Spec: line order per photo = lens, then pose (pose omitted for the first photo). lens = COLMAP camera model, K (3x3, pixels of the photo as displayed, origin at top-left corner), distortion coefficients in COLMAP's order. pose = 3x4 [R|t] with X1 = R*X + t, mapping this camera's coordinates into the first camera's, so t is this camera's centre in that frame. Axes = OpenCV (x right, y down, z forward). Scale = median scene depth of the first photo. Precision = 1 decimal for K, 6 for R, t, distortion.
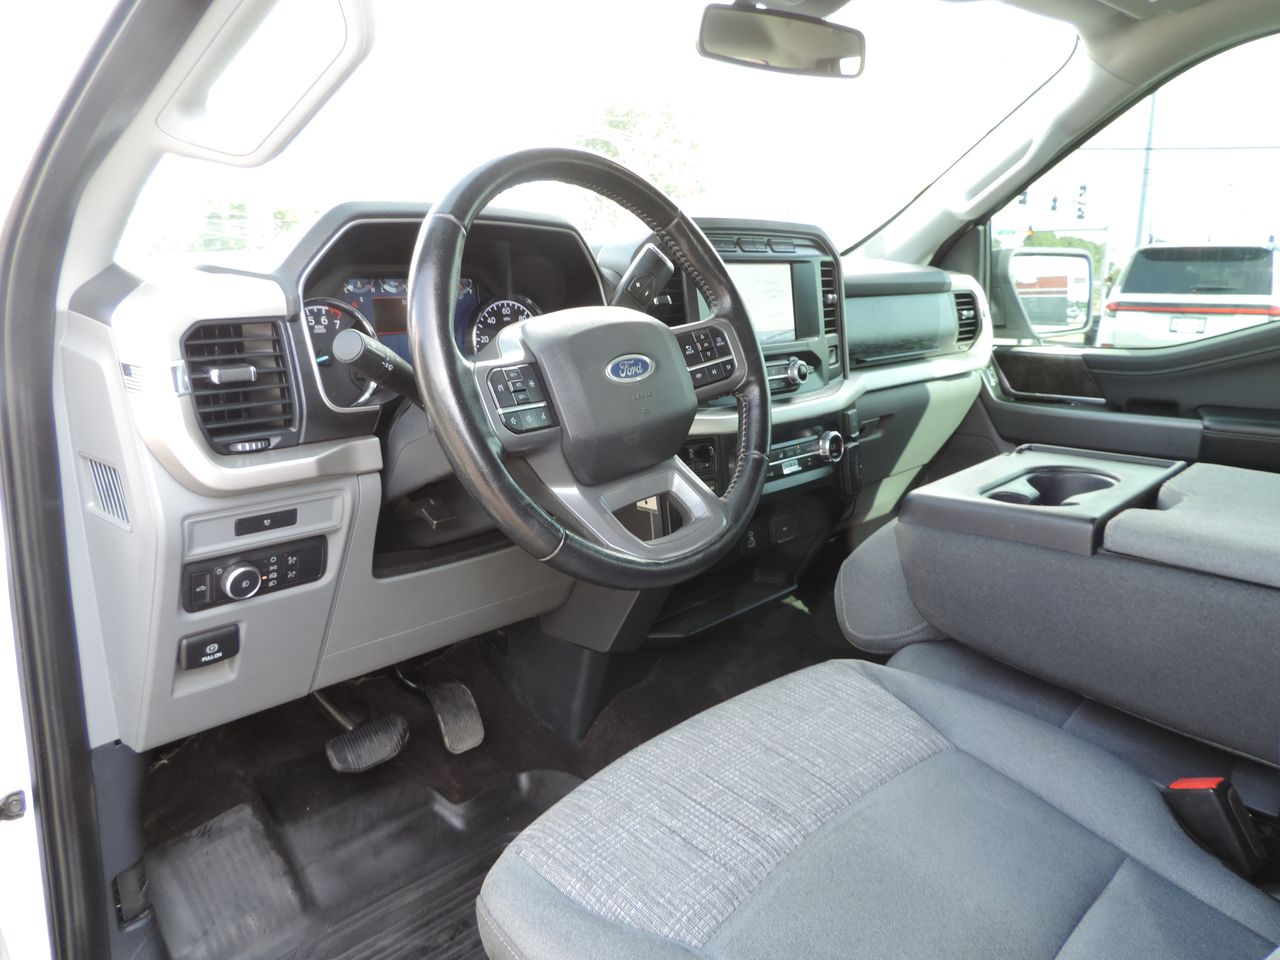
lens RADIAL K [[909.8, 0, 636.8], [0, 909.8, 477.8], [0, 0, 1]] dist [-0.009833, -0.000384]
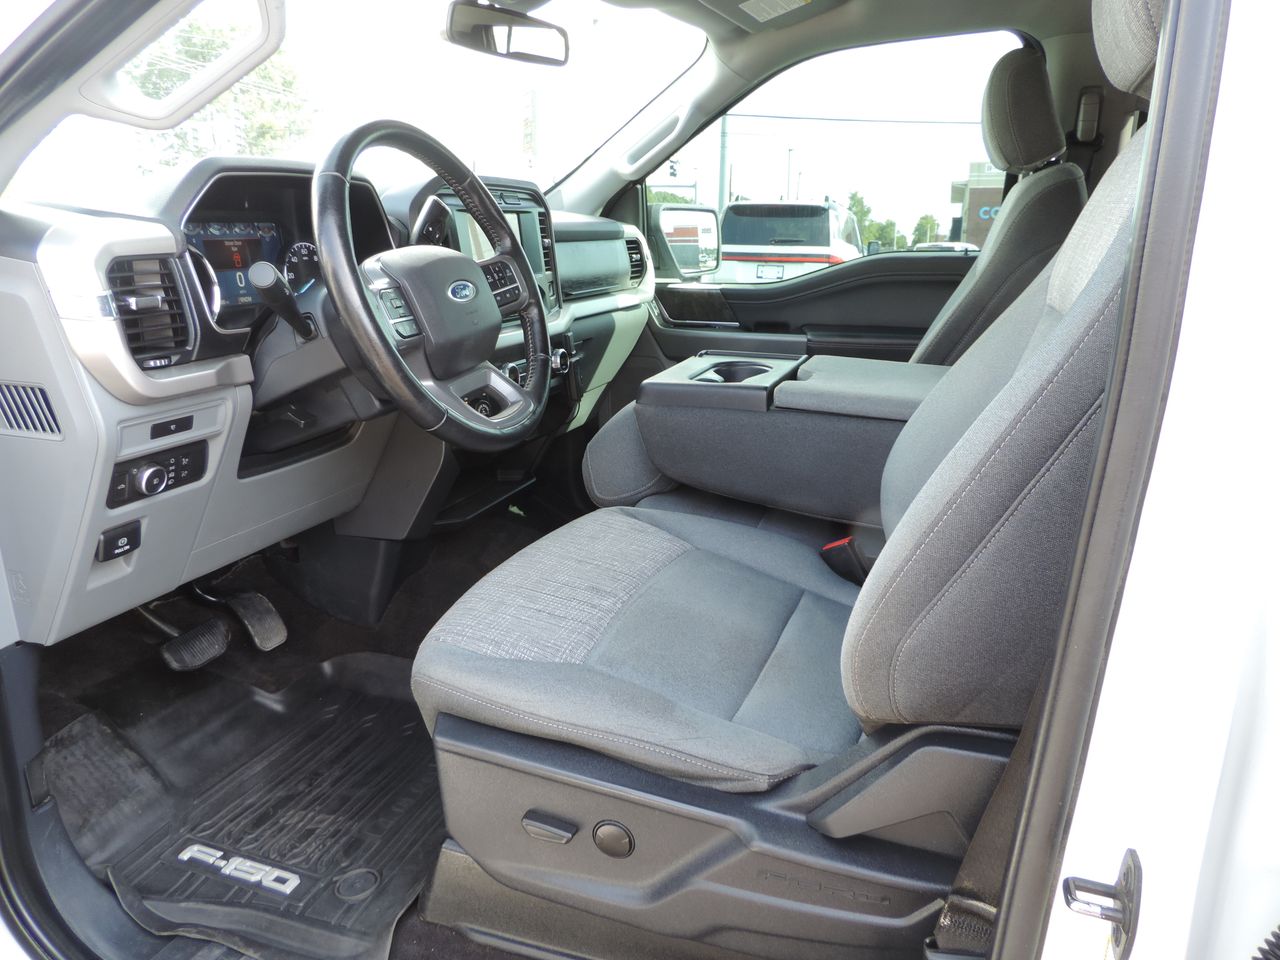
lens RADIAL K [[902.5, 0, 633.2], [0, 902.5, 479.6], [0, 0, 1]] dist [-0.017496, -0.002272]
pose [[0.921009, -0.097421, 0.377163, -0.210231], [0.076719, 0.994623, 0.069568, 0.057224], [-0.381912, -0.035137, 0.923530, -0.229418]]
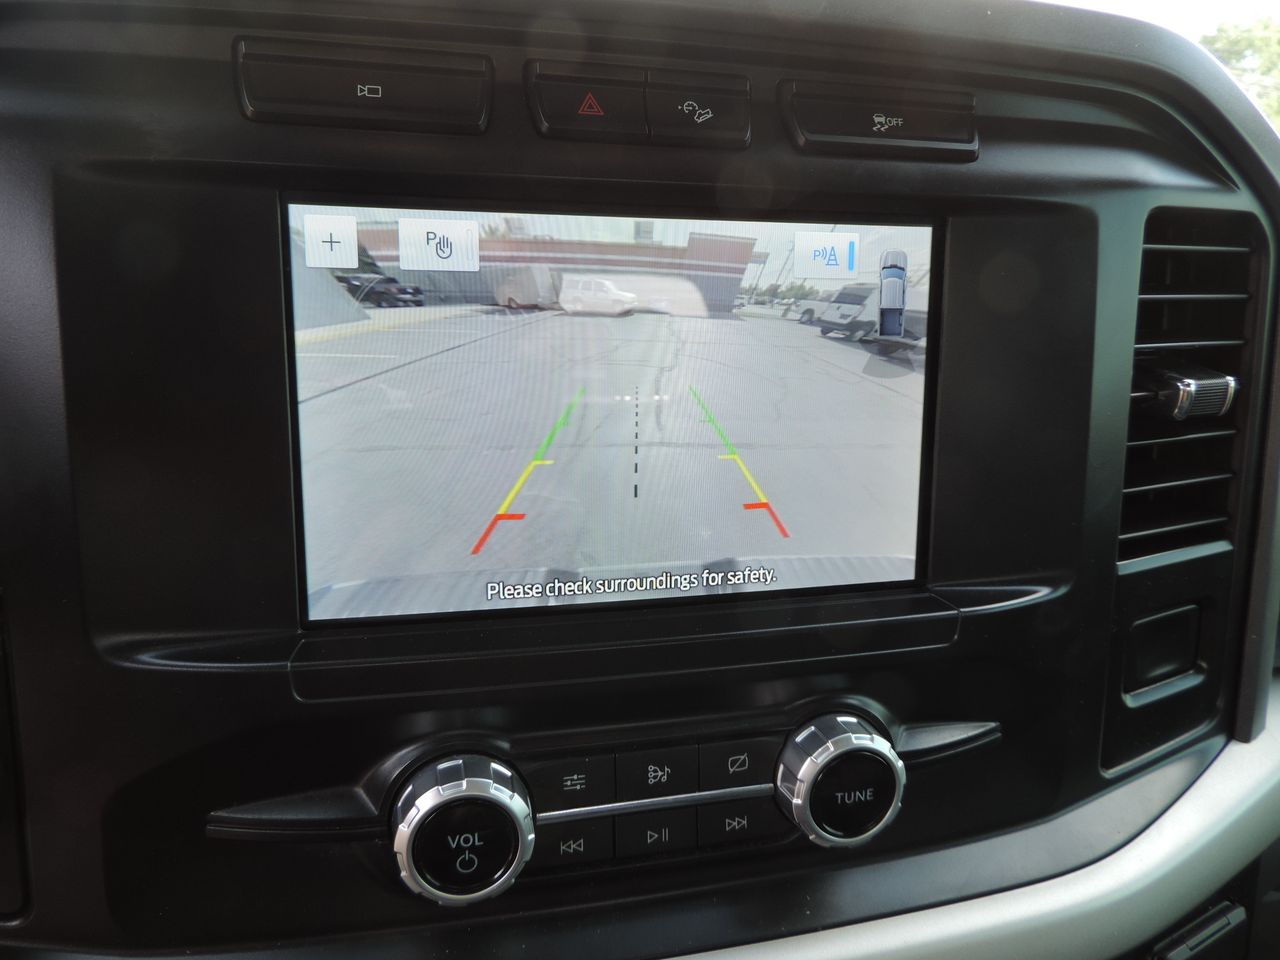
lens RADIAL K [[902.5, 0, 633.2], [0, 902.5, 479.6], [0, 0, 1]] dist [-0.017496, -0.002272]
pose [[0.852602, 0.169845, -0.494189, 0.254158], [-0.140517, 0.985390, 0.096237, -0.221107], [0.503314, -0.012610, 0.864012, 0.929739]]
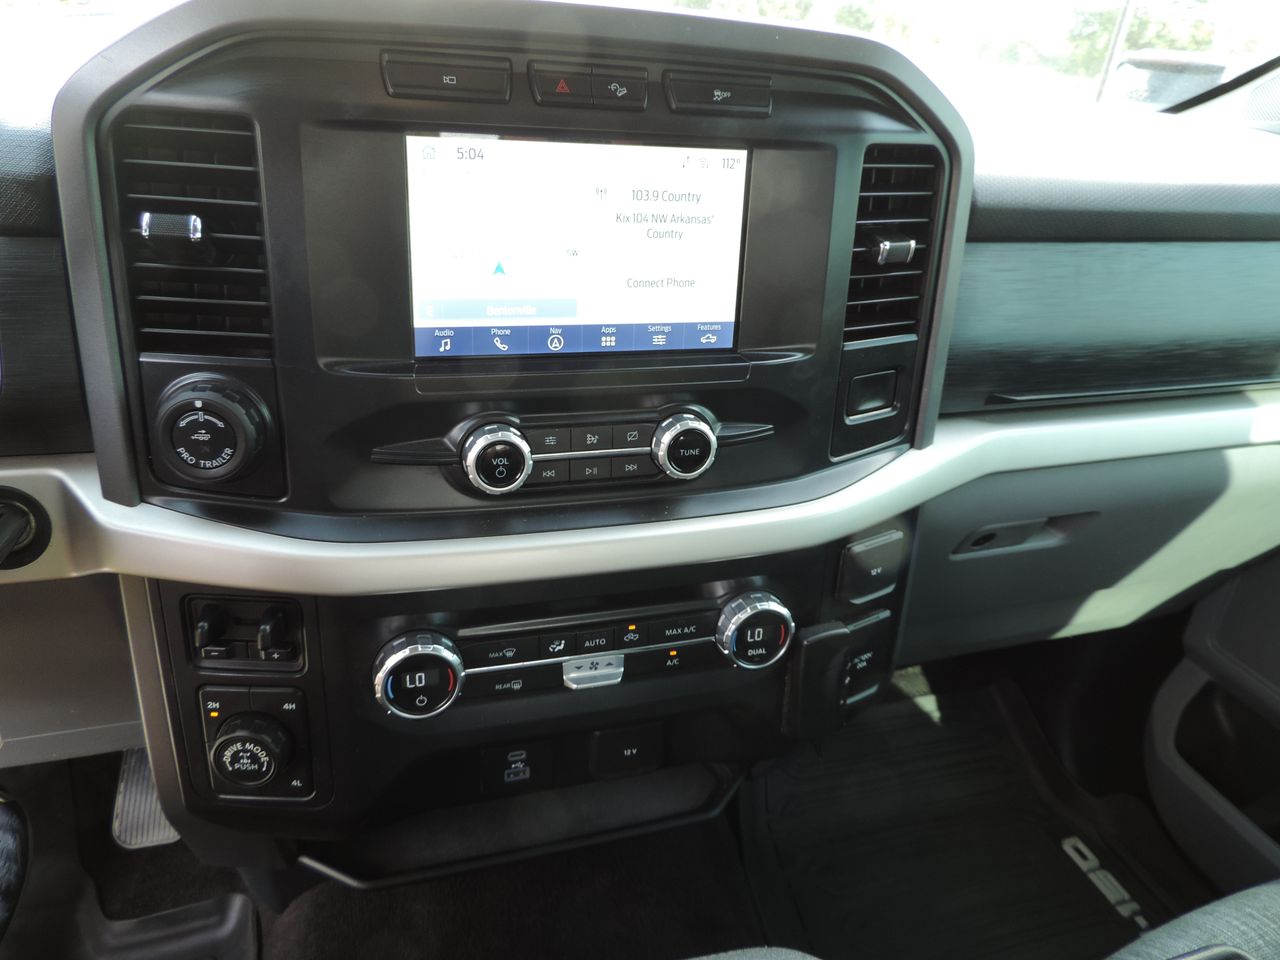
lens RADIAL K [[909.8, 0, 636.8], [0, 909.8, 477.8], [0, 0, 1]] dist [-0.009833, -0.000384]
pose [[0.887028, 0.265853, -0.377495, 0.352257], [-0.172365, 0.949156, 0.263427, -0.232336], [0.428335, -0.168600, 0.887752, 0.738847]]
